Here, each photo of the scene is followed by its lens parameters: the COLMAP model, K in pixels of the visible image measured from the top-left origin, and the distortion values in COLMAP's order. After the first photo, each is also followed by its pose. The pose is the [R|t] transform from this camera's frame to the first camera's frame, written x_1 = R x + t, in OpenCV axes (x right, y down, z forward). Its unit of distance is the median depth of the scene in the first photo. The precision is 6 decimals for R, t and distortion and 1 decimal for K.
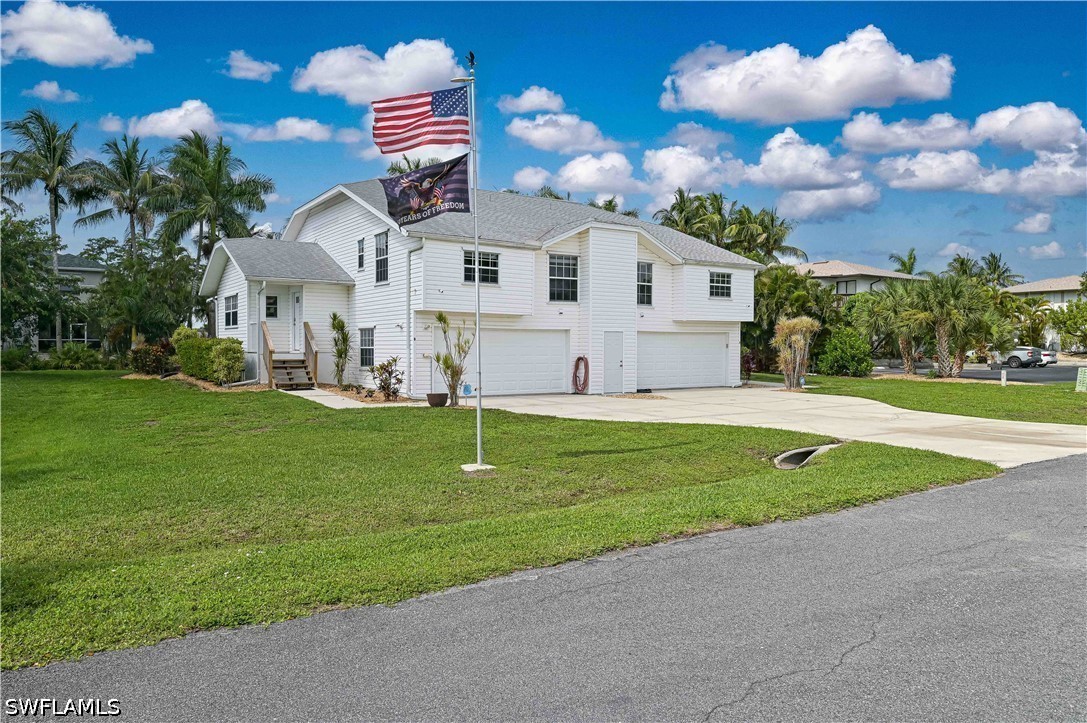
lens RADIAL K [[717.8, 0, 544.6], [0, 717.8, 360.3], [0, 0, 1]] dist [-0.002978, 0.003488]
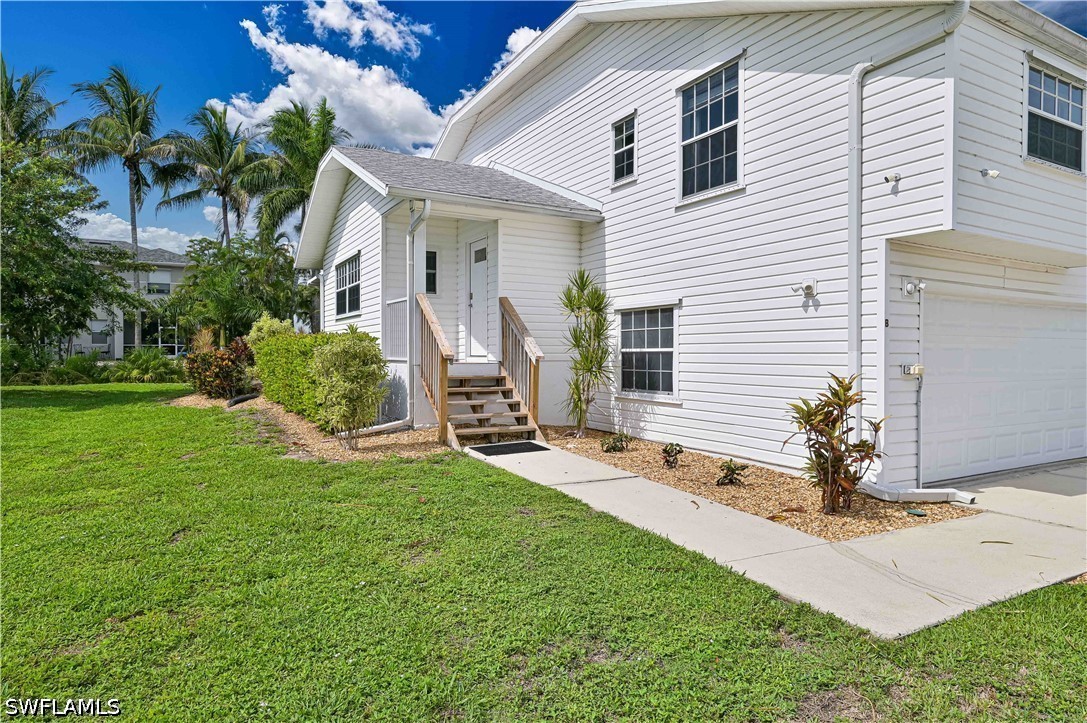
lens RADIAL K [[634.5, 0, 542.4], [0, 634.5, 360.4], [0, 0, 1]] dist [0.000629, -0.001595]
pose [[0.995909, -0.001393, -0.090356, -0.241832], [0.000726, 0.999972, -0.007407, -0.007633], [0.090364, 0.007311, 0.995882, 0.523758]]
